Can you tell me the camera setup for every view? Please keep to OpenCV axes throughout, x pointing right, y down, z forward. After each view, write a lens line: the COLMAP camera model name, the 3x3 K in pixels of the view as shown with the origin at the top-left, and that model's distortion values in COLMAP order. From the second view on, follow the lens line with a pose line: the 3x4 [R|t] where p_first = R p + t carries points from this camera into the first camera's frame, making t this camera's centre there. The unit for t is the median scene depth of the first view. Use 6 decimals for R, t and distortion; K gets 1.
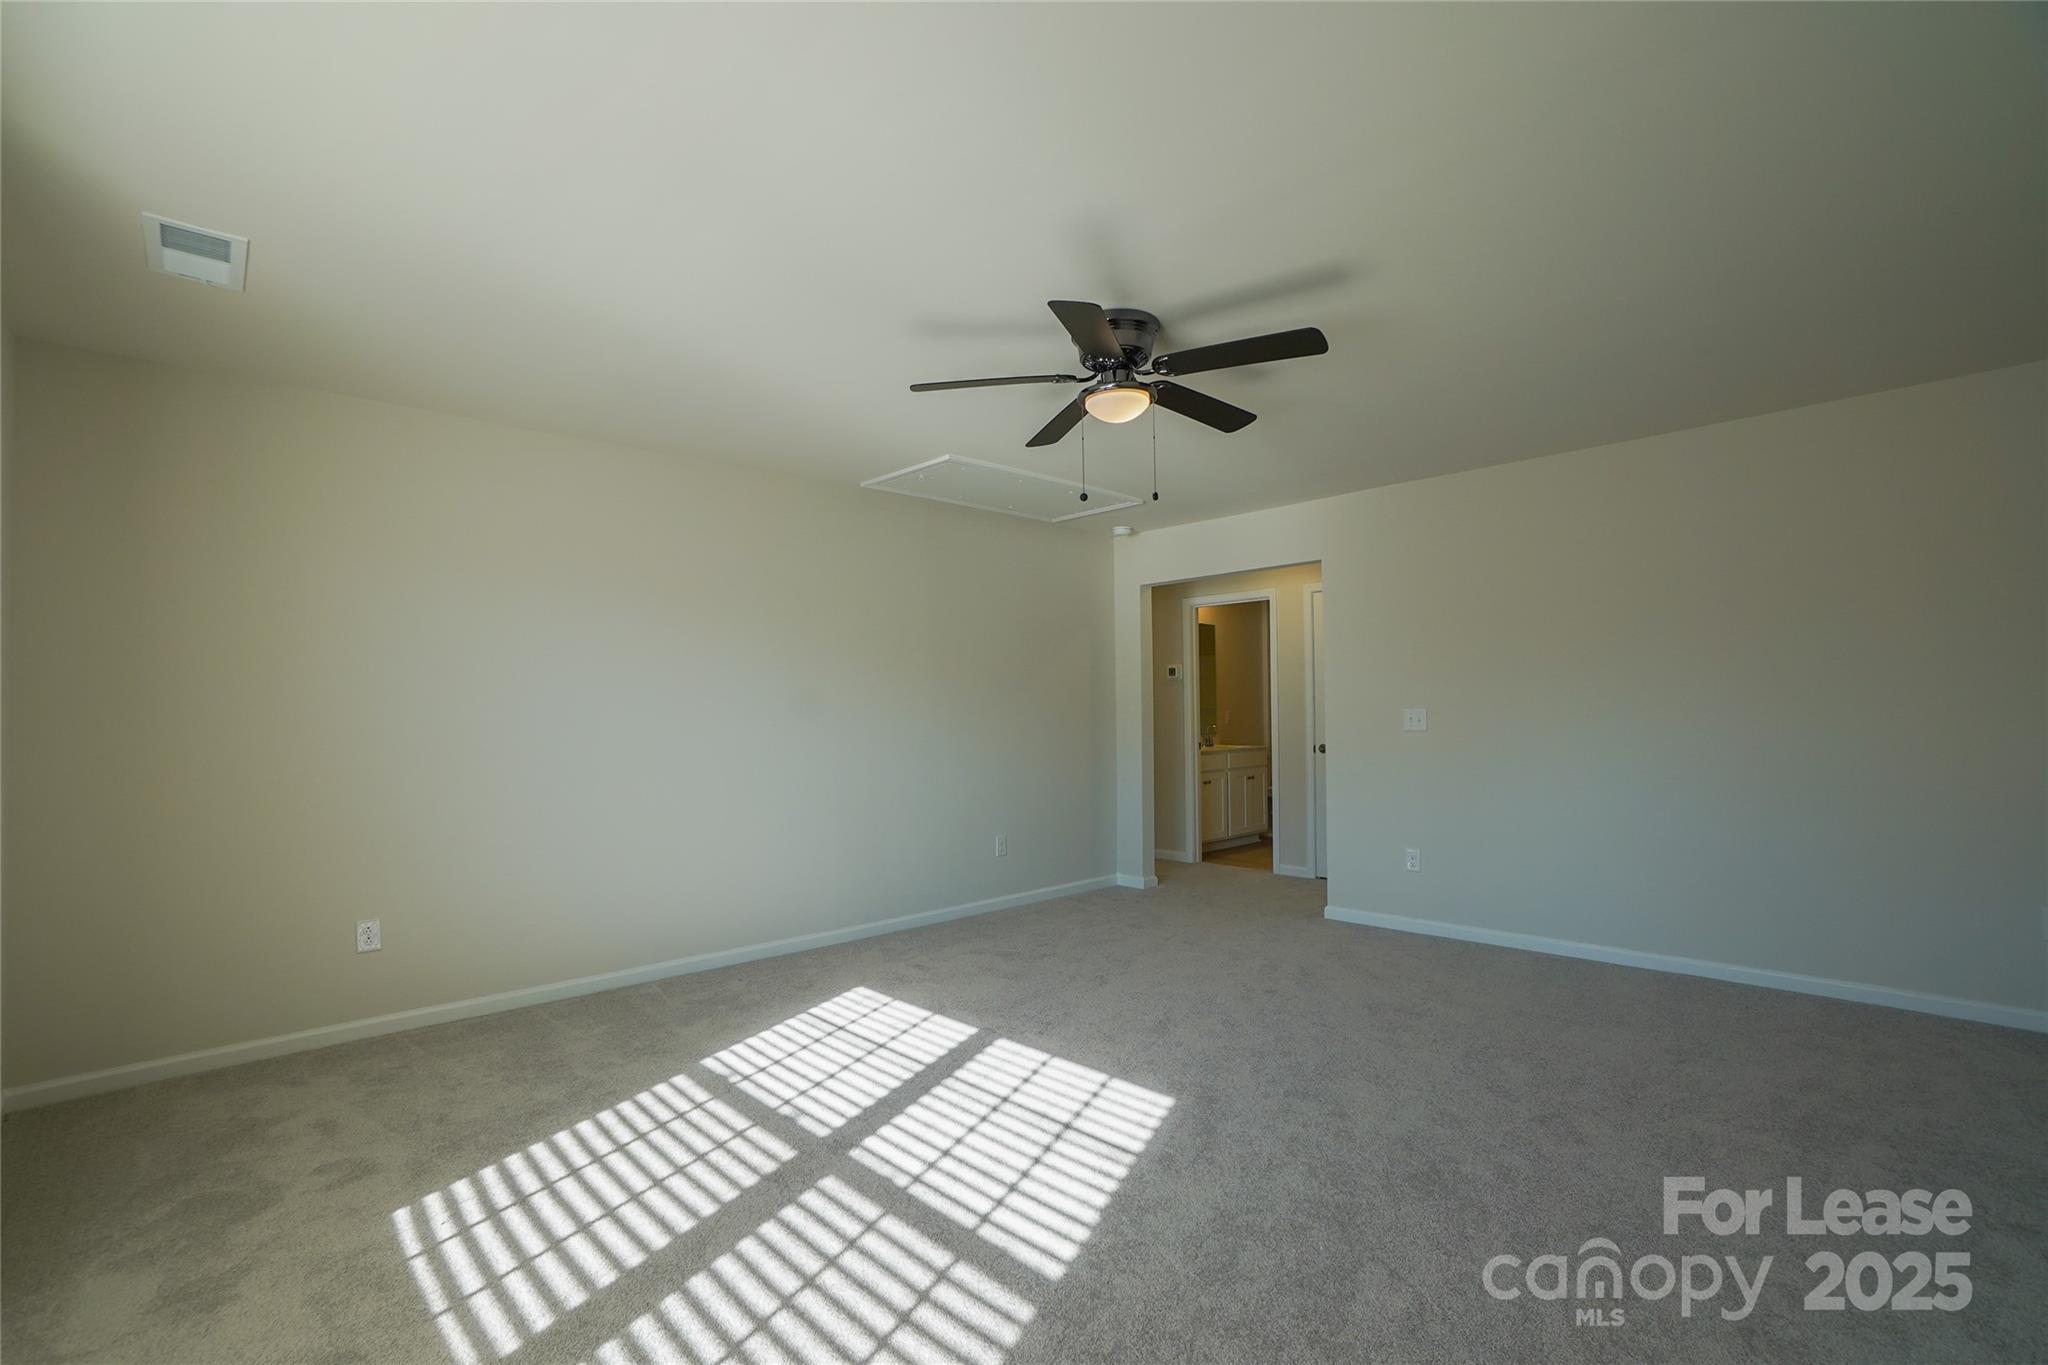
lens RADIAL K [[918.7, 0, 1013.1], [0, 918.7, 692.9], [0, 0, 1]] dist [-0.054981, 0.018081]
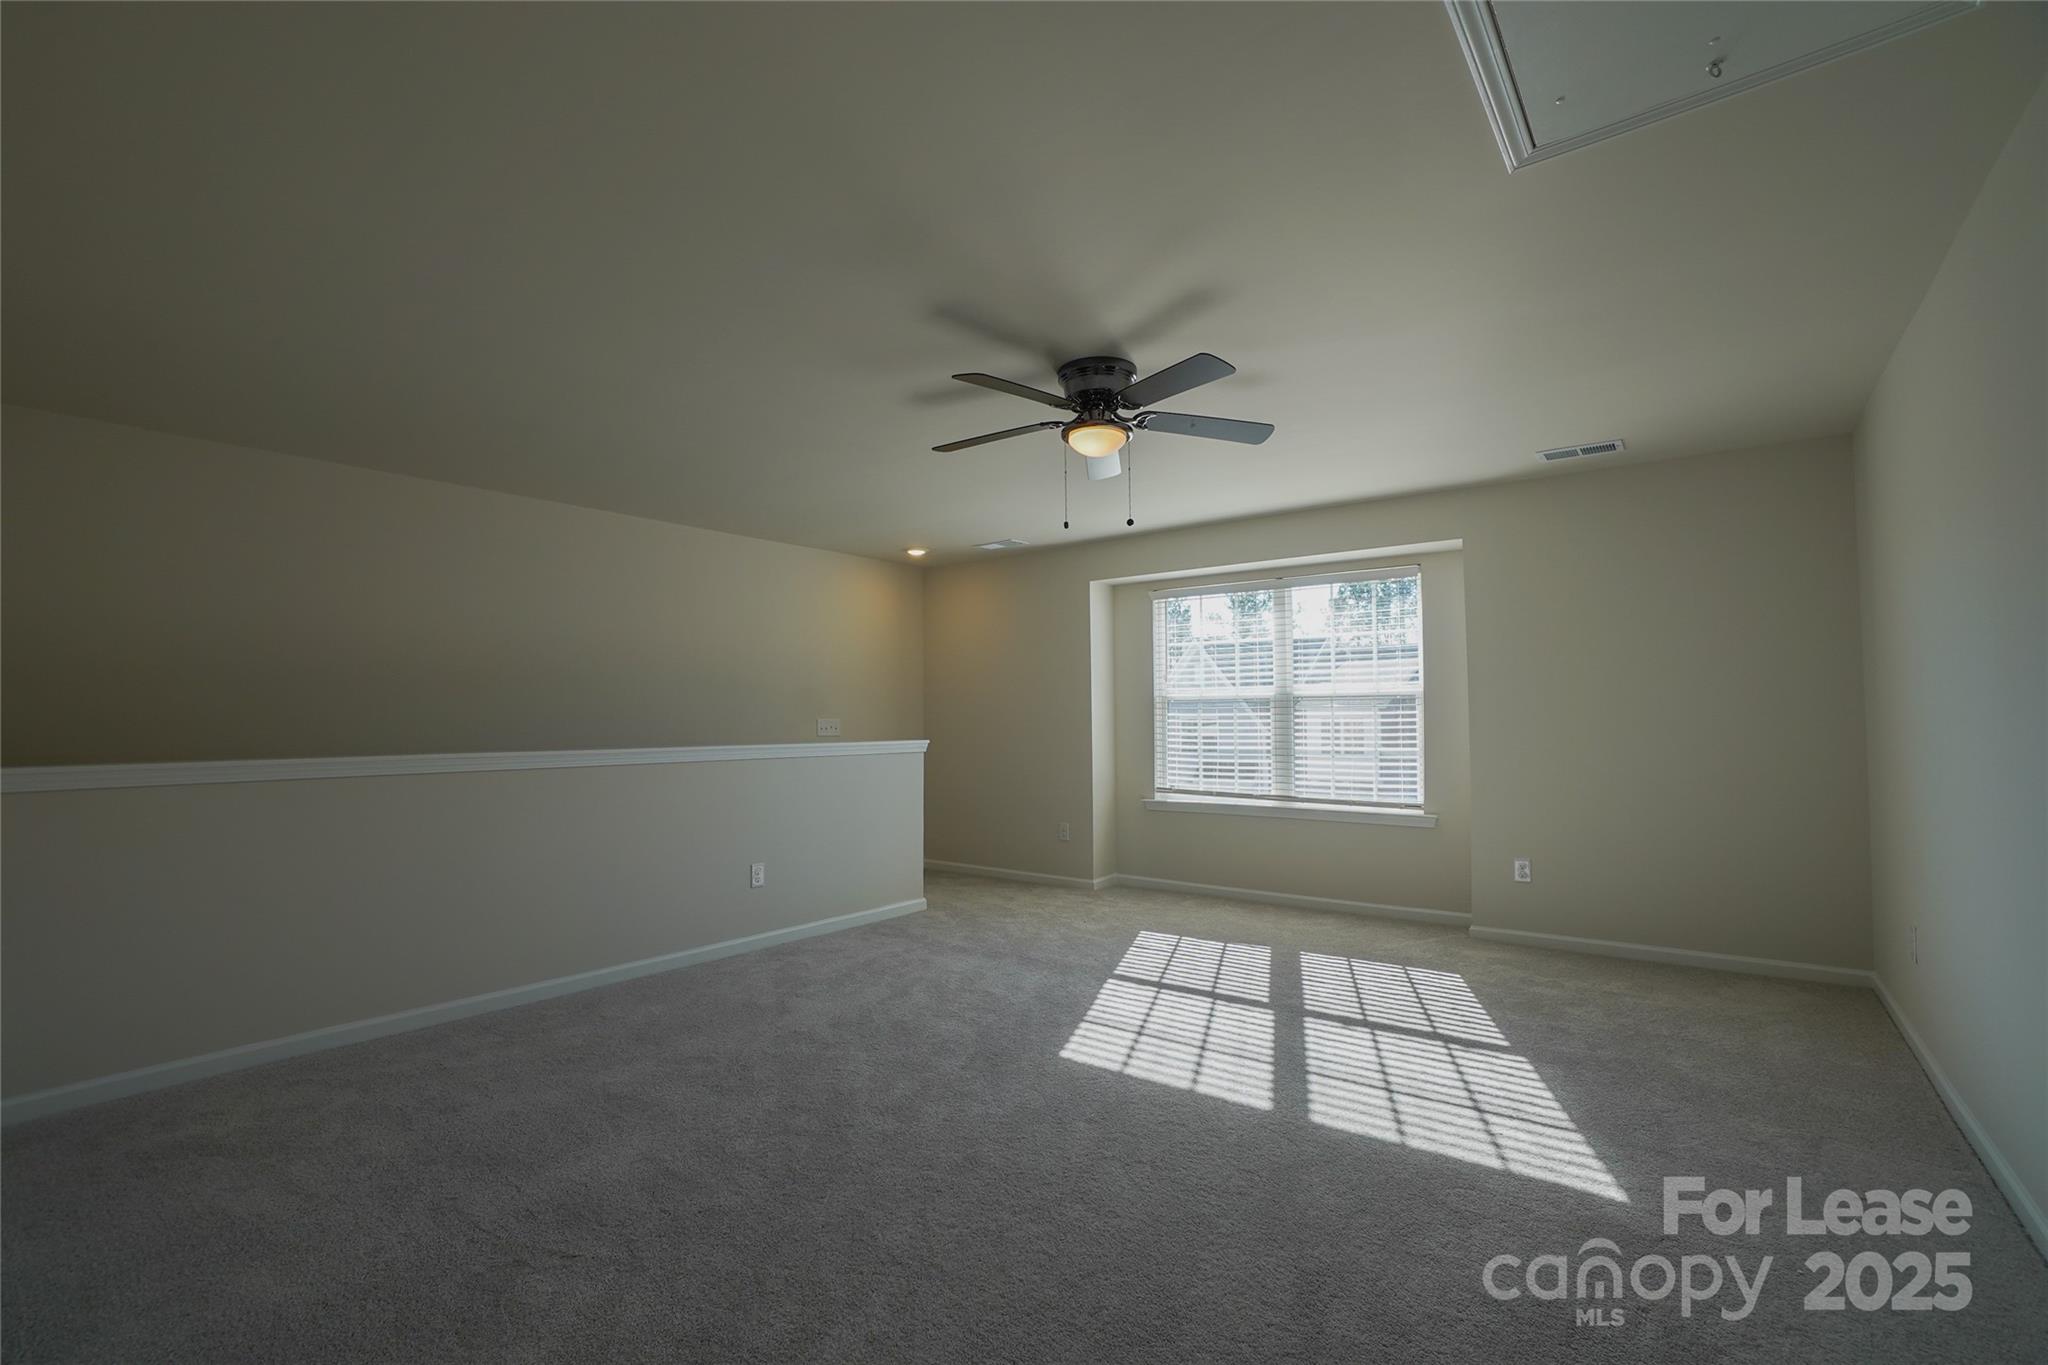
lens RADIAL K [[901.2, 0, 1021.4], [0, 901.2, 693.4], [0, 0, 1]] dist [-0.052116, 0.018684]
pose [[-0.987340, 0.009319, -0.158346, 0.391282], [0.016964, 0.998751, -0.047001, 0.045099], [0.157710, -0.049092, -0.986264, 2.084828]]
